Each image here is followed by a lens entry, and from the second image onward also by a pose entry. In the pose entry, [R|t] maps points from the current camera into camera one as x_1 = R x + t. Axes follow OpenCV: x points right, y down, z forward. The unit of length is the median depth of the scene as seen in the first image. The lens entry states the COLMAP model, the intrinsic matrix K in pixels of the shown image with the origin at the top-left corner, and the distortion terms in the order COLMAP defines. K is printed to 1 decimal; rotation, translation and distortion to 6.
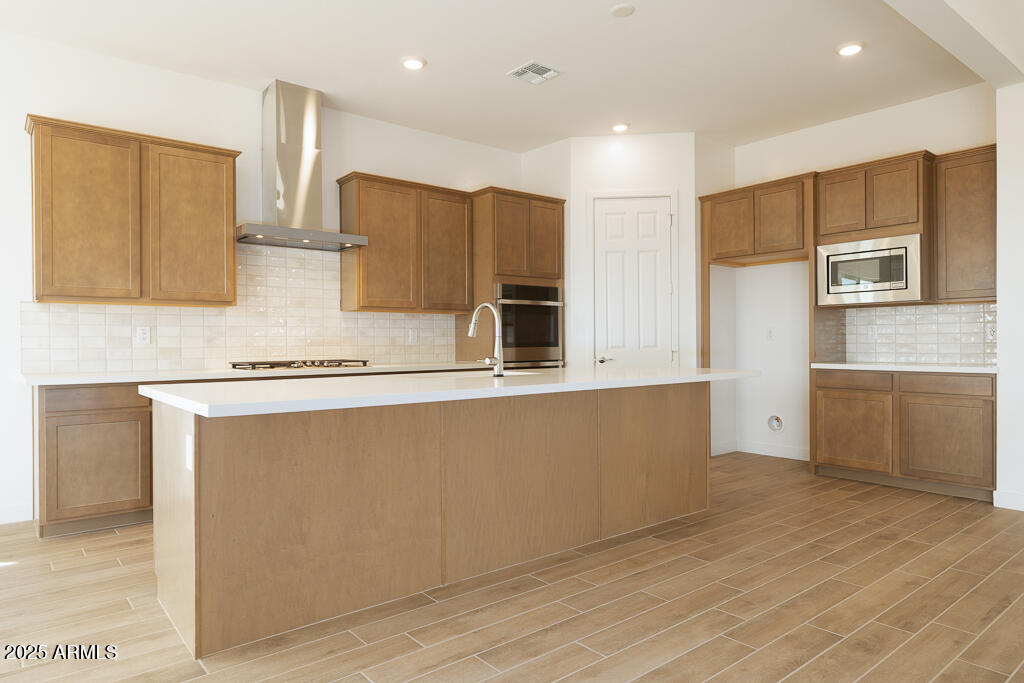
lens RADIAL K [[630.7, 0, 512.3], [0, 630.7, 340.2], [0, 0, 1]] dist [0.002345, 0.001602]
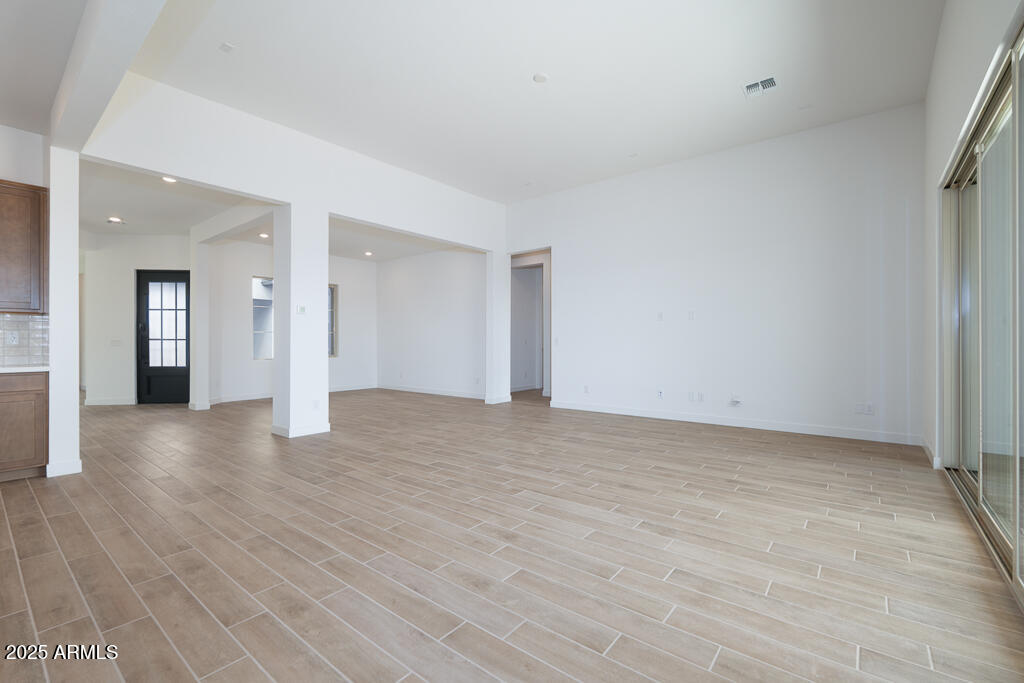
lens RADIAL K [[446.4, 0, 507.9], [0, 446.4, 345.1], [0, 0, 1]] dist [-0.005625, -0.001284]
pose [[-0.208470, 0.004028, 0.978020, -0.289910], [-0.002760, 0.999985, -0.004707, 0.001645], [-0.978025, -0.003681, -0.208456, 0.291254]]
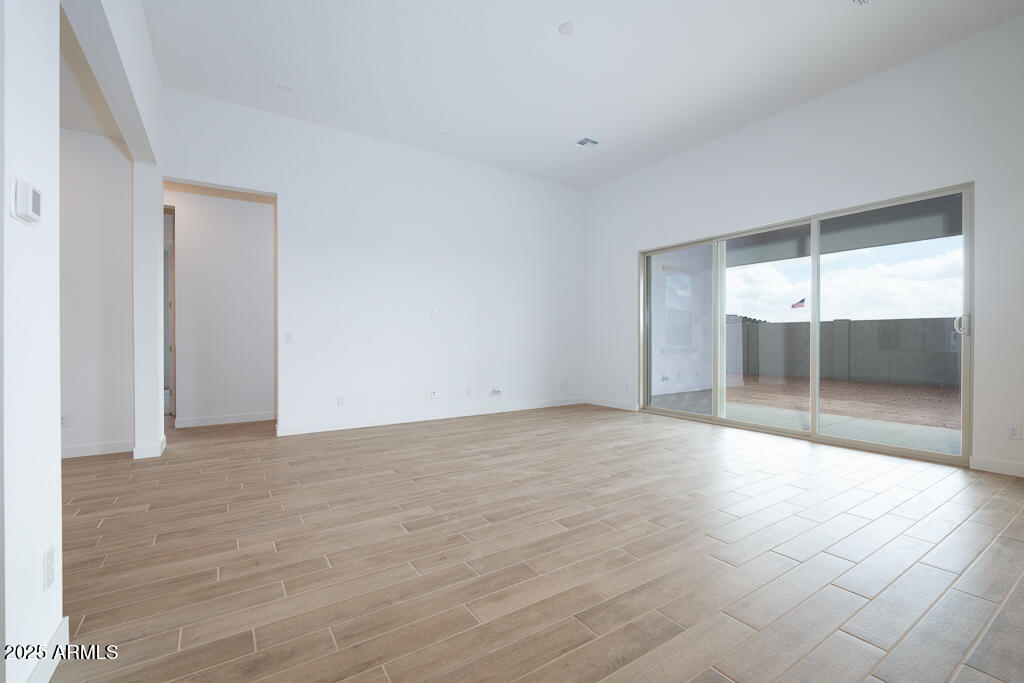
lens RADIAL K [[446.4, 0, 510.9], [0, 446.4, 342.0], [0, 0, 1]] dist [-0.005625, -0.001284]
pose [[-0.995774, 0.006631, 0.091597, 0.761892], [0.006599, 0.999978, -0.000652, -0.003627], [-0.091600, -0.000045, -0.995796, 0.913722]]
